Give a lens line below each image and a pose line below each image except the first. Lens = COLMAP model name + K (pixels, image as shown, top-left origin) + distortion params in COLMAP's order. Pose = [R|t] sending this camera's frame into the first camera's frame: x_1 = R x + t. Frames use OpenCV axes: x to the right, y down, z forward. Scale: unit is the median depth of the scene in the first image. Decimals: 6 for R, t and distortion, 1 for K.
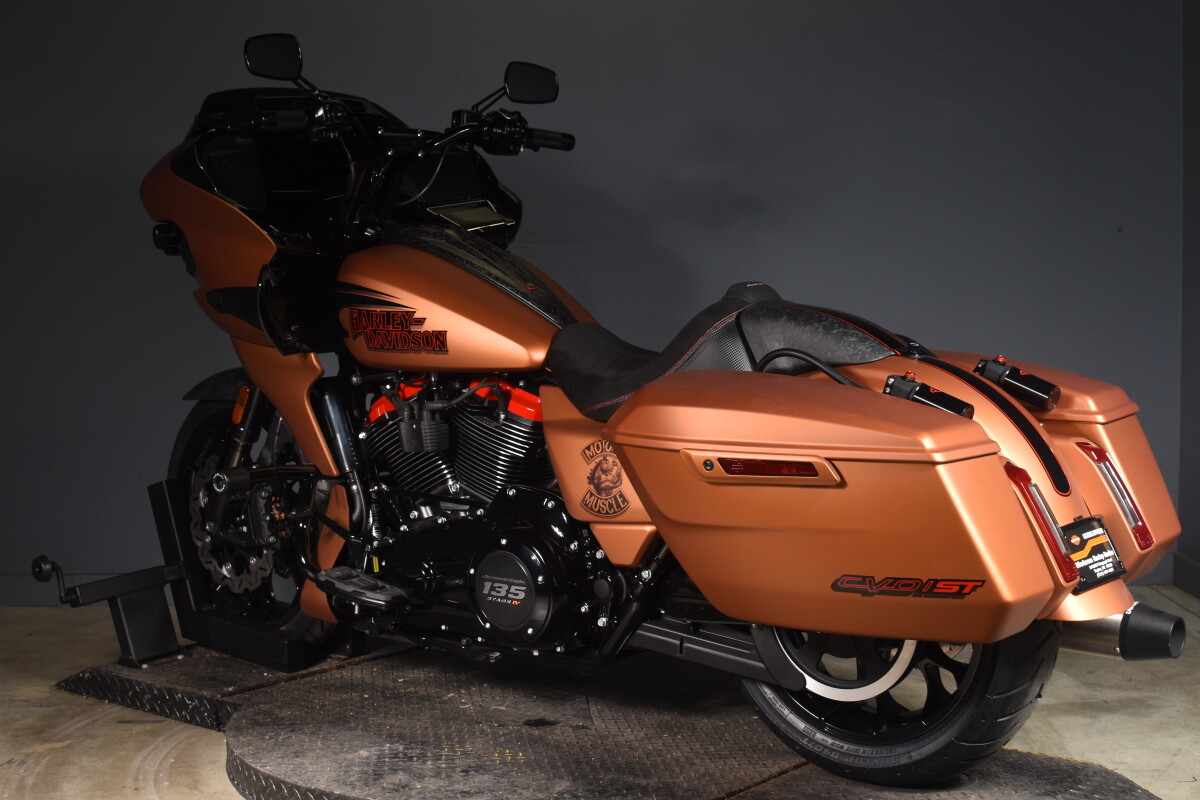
lens RADIAL K [[1852.2, 0, 599.4], [0, 1852.2, 381.7], [0, 0, 1]] dist [-0.193839, 0.113285]
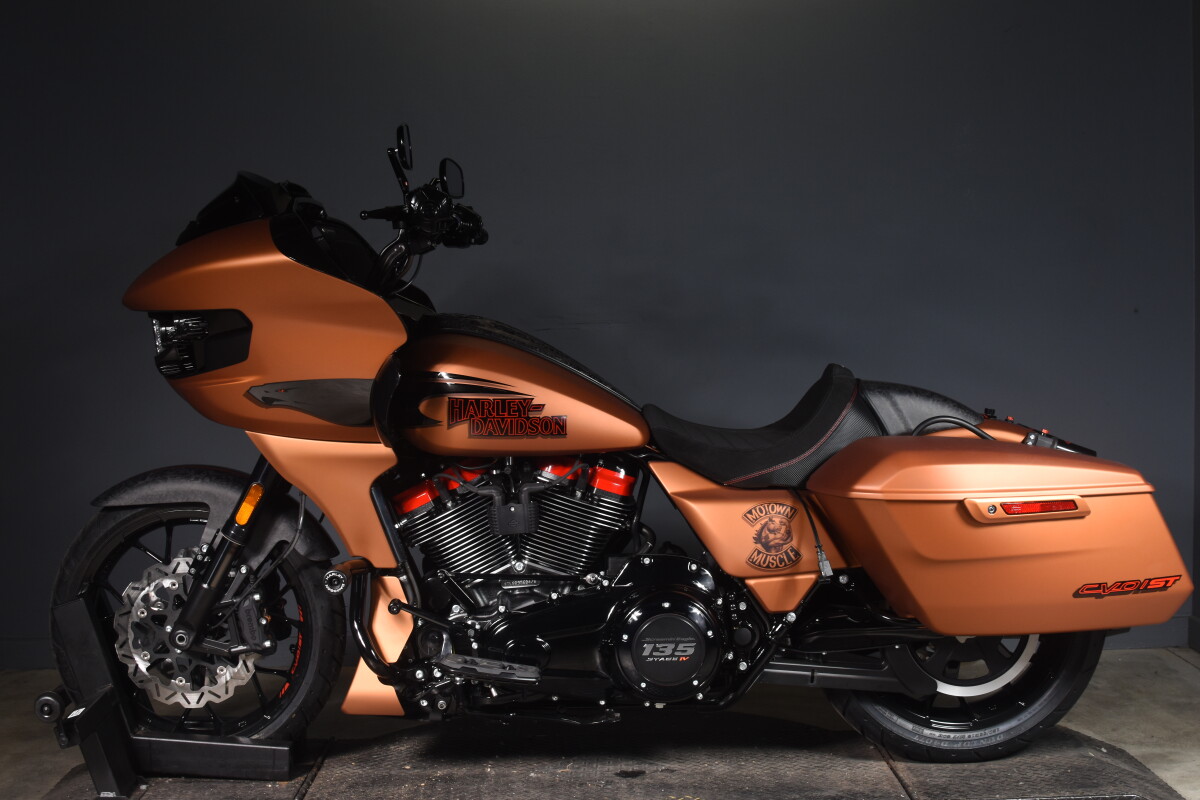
lens RADIAL K [[1852.2, 0, 599.4], [0, 1852.2, 381.7], [0, 0, 1]] dist [-0.193839, 0.113285]
pose [[0.764233, -0.024528, 0.644473, -0.805965], [0.053666, 0.998230, -0.025646, -0.019996], [-0.642703, 0.054186, 0.764197, 0.189067]]
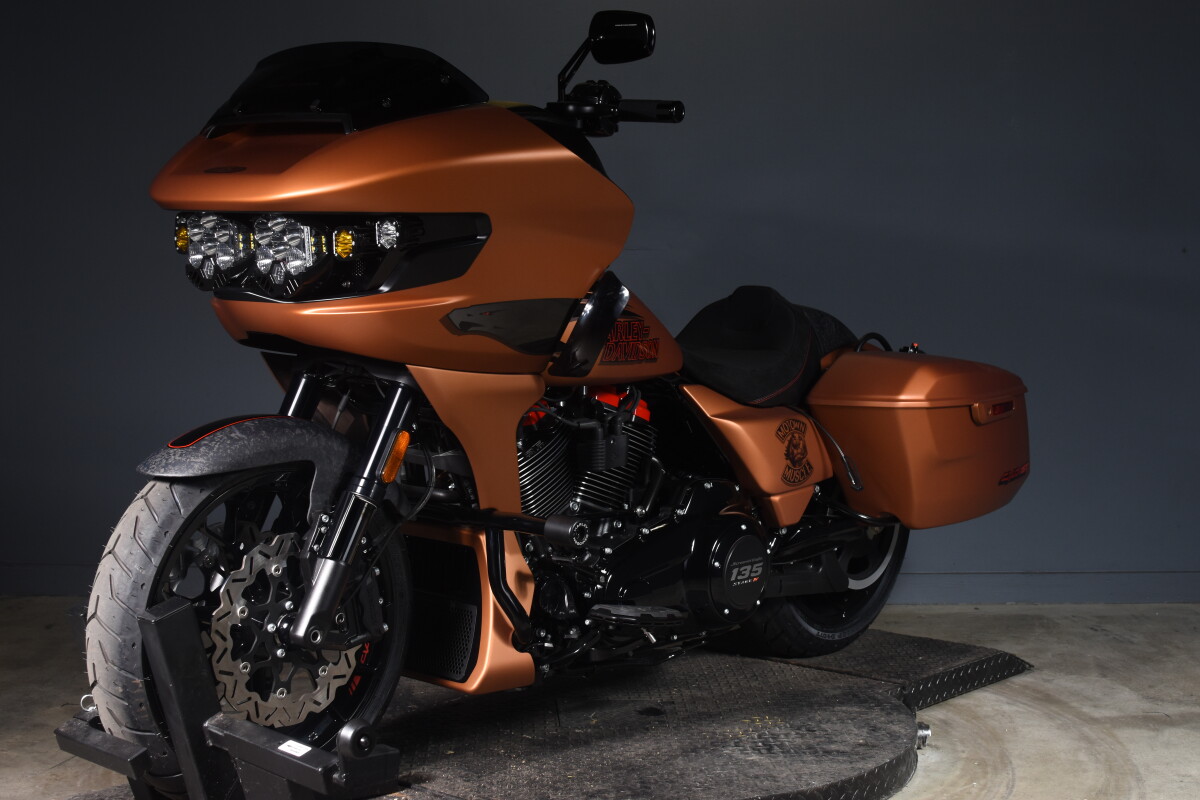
lens RADIAL K [[1852.2, 0, 599.4], [0, 1852.2, 381.7], [0, 0, 1]] dist [-0.193839, 0.113285]
pose [[0.025006, -0.057828, 0.998013, -1.163171], [0.073103, 0.995758, 0.055866, -0.066973], [-0.997011, 0.071561, 0.029128, 1.077895]]
